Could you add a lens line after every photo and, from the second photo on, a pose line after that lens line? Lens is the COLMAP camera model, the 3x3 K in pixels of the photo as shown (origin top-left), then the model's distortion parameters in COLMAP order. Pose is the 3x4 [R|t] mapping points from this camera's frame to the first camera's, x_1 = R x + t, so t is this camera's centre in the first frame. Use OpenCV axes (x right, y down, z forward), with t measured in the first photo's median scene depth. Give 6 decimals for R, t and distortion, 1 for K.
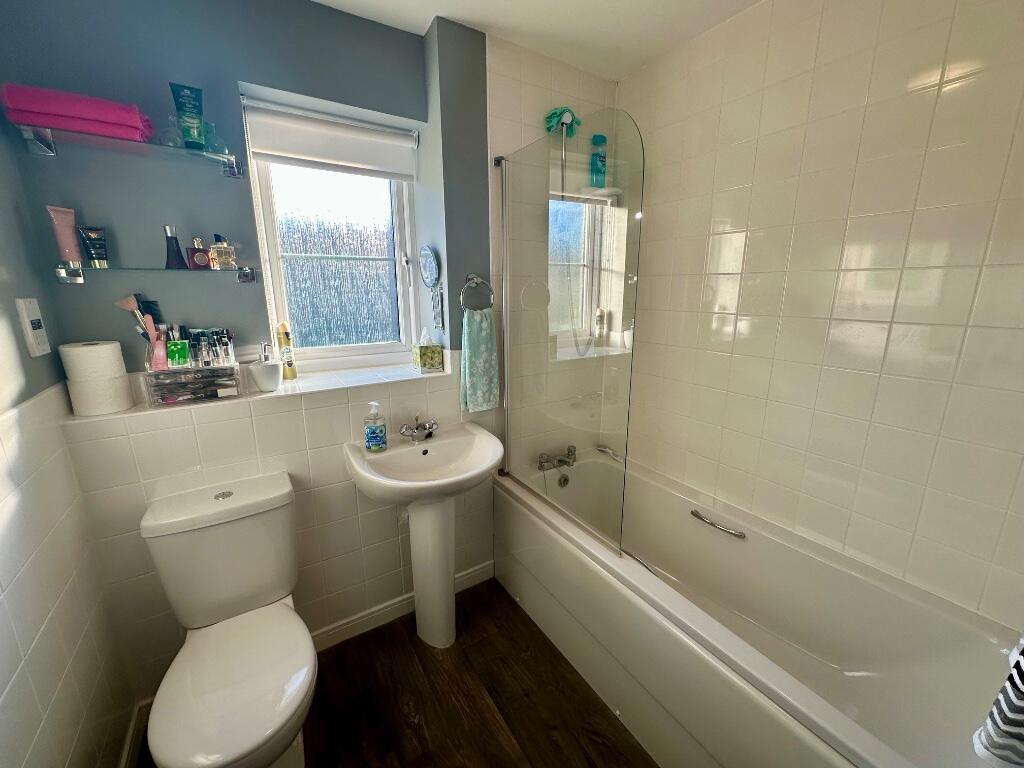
lens RADIAL K [[411.4, 0, 510.5], [0, 411.4, 379.8], [0, 0, 1]] dist [-0.004297, 0.001702]
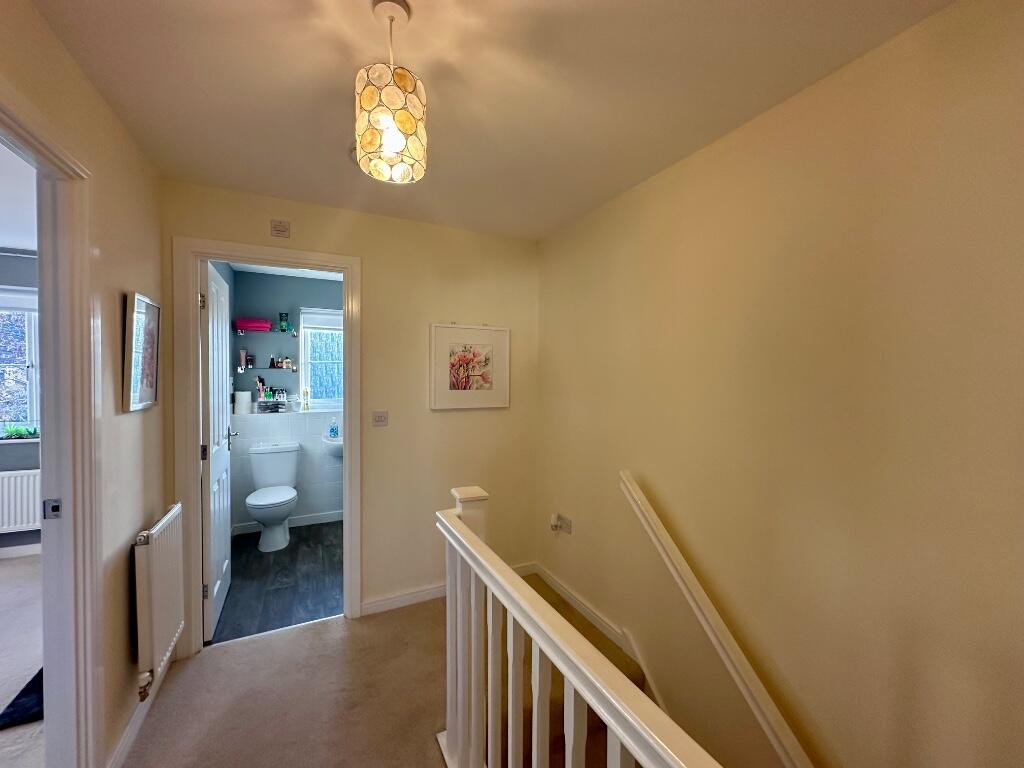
lens RADIAL K [[411.4, 0, 510.5], [0, 411.4, 382.9], [0, 0, 1]] dist [-0.004297, 0.001702]
pose [[0.994416, 0.013464, -0.104670, 1.223499], [-0.034306, 0.979203, -0.199962, 0.372835], [0.099801, 0.202437, 0.974197, -1.713549]]
